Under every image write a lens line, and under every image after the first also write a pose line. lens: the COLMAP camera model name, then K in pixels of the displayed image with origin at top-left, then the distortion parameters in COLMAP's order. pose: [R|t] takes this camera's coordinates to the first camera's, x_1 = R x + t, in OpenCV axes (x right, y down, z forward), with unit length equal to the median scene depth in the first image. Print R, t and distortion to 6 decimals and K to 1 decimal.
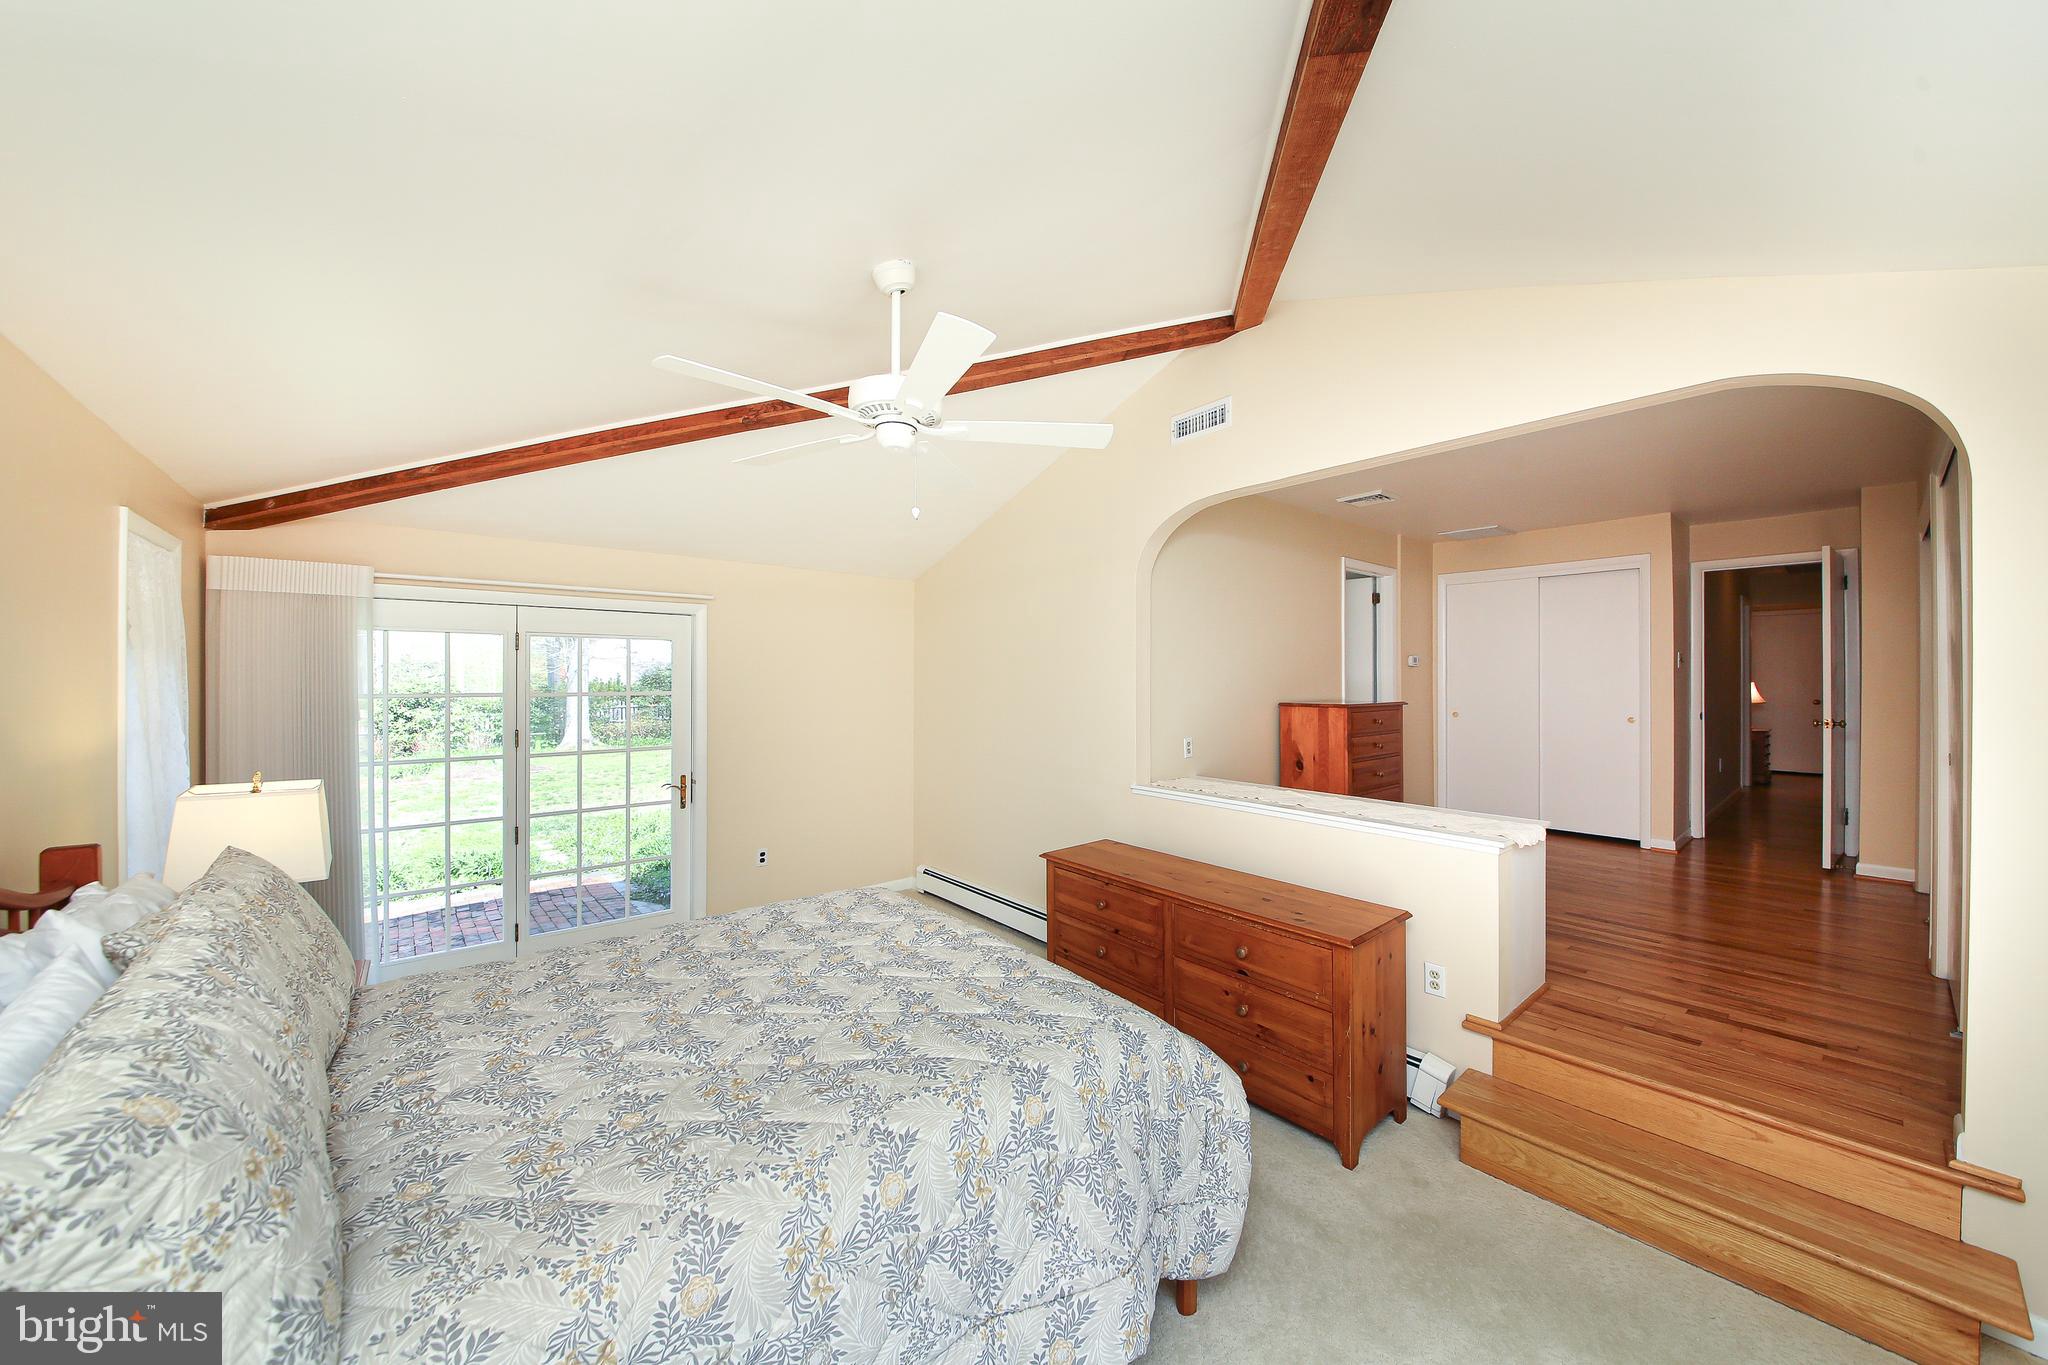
lens RADIAL K [[735.3, 0, 1021.9], [0, 735.3, 680.3], [0, 0, 1]] dist [-0.003134, -0.000218]
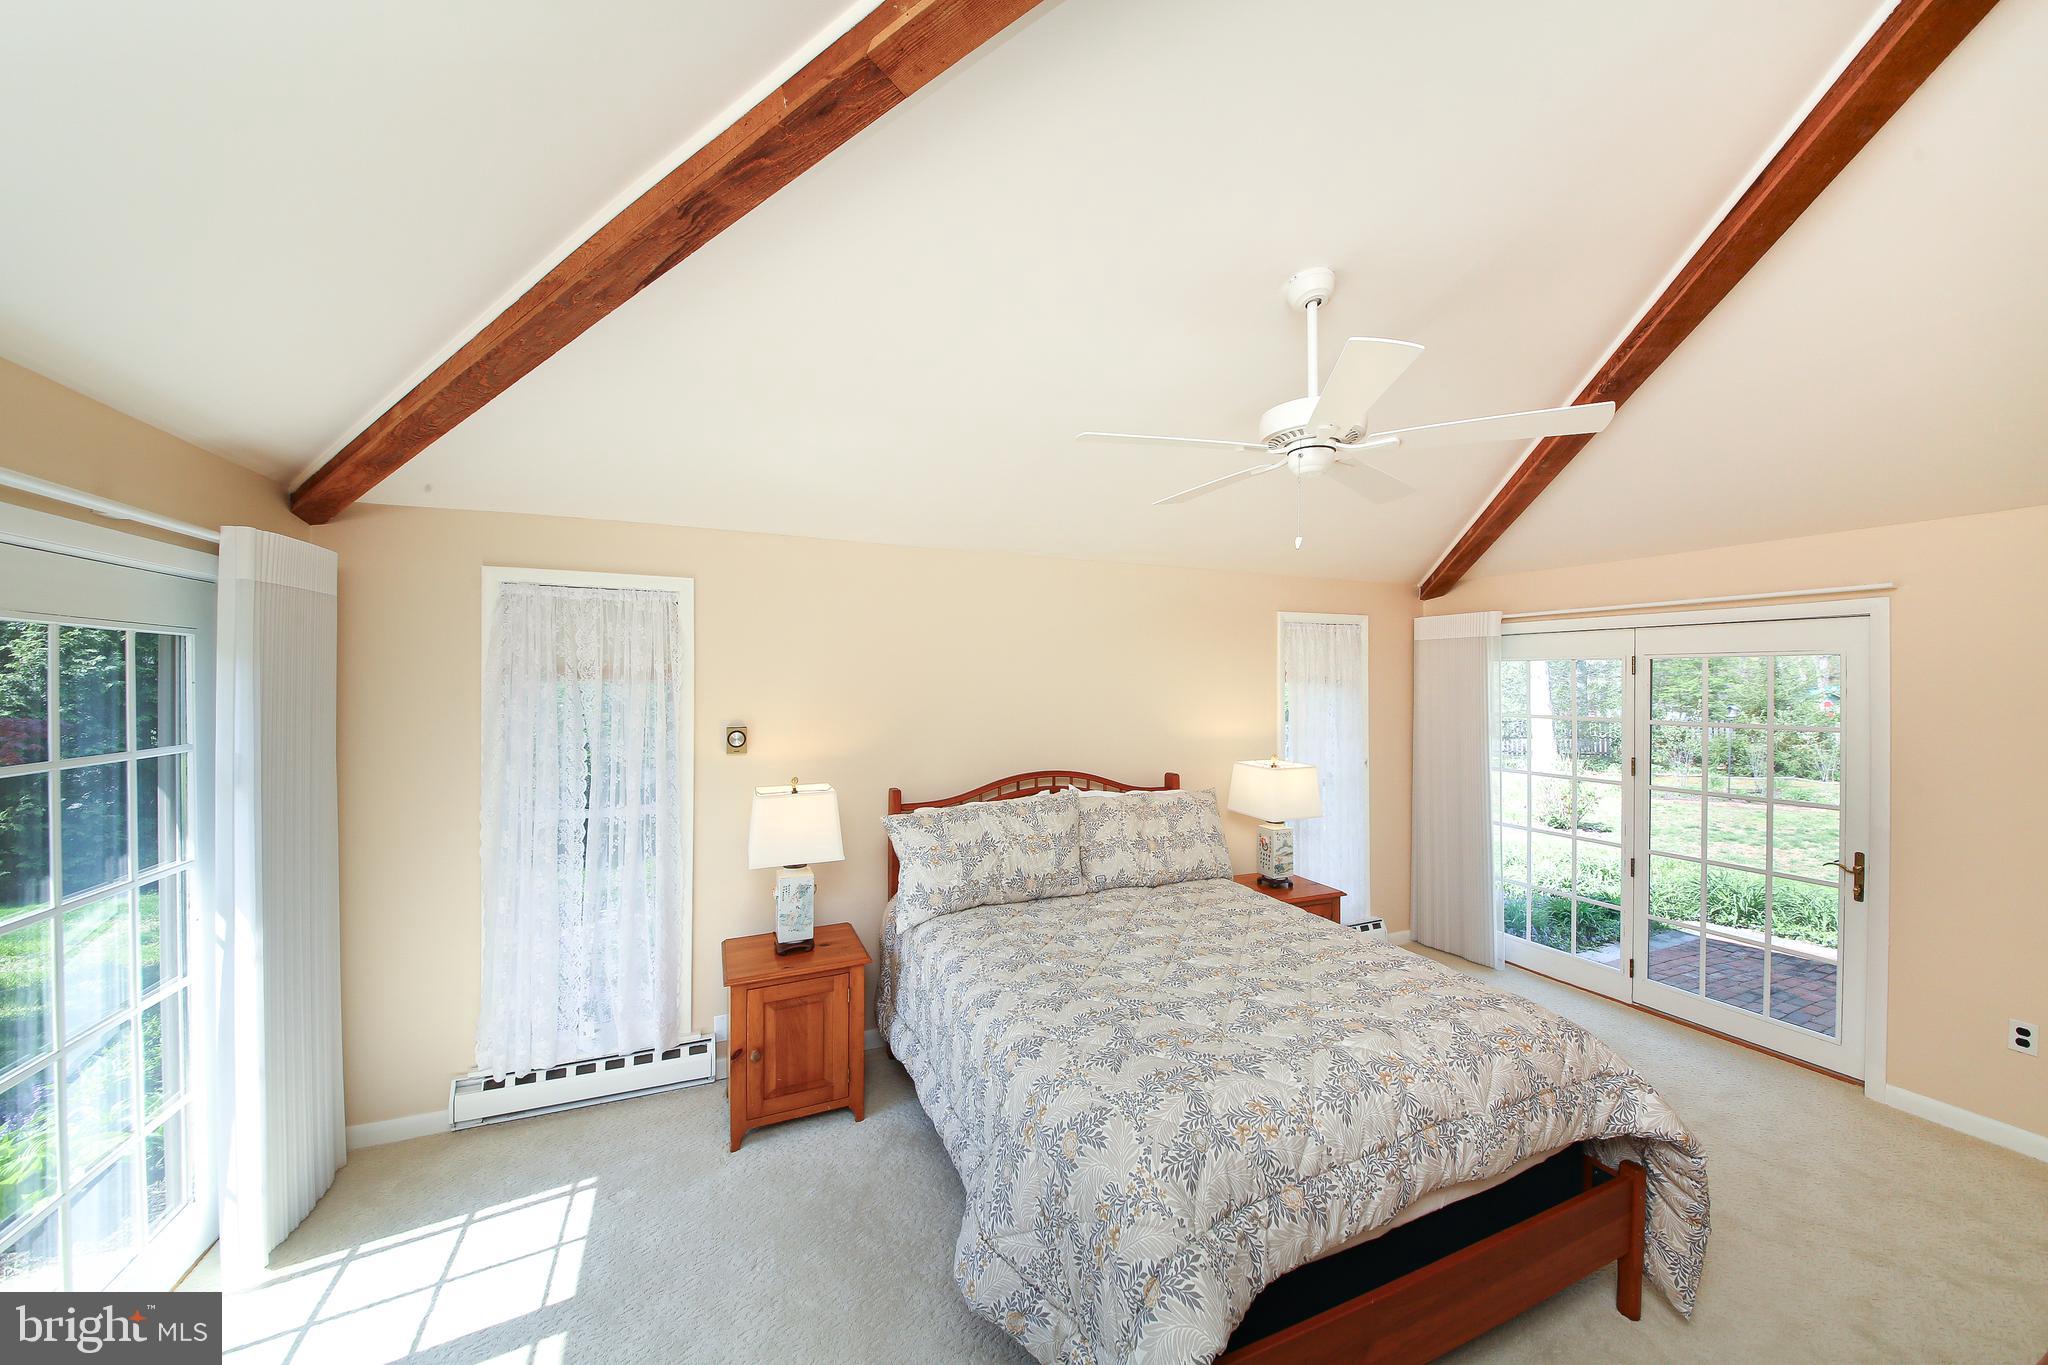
lens RADIAL K [[735.3, 0, 1032.9], [0, 735.3, 684.8], [0, 0, 1]] dist [-0.003134, -0.000218]
pose [[-0.283897, 0.009281, -0.958810, 0.522570], [0.004320, 0.999955, 0.008400, -0.044334], [0.958845, -0.001757, -0.283924, 0.601781]]
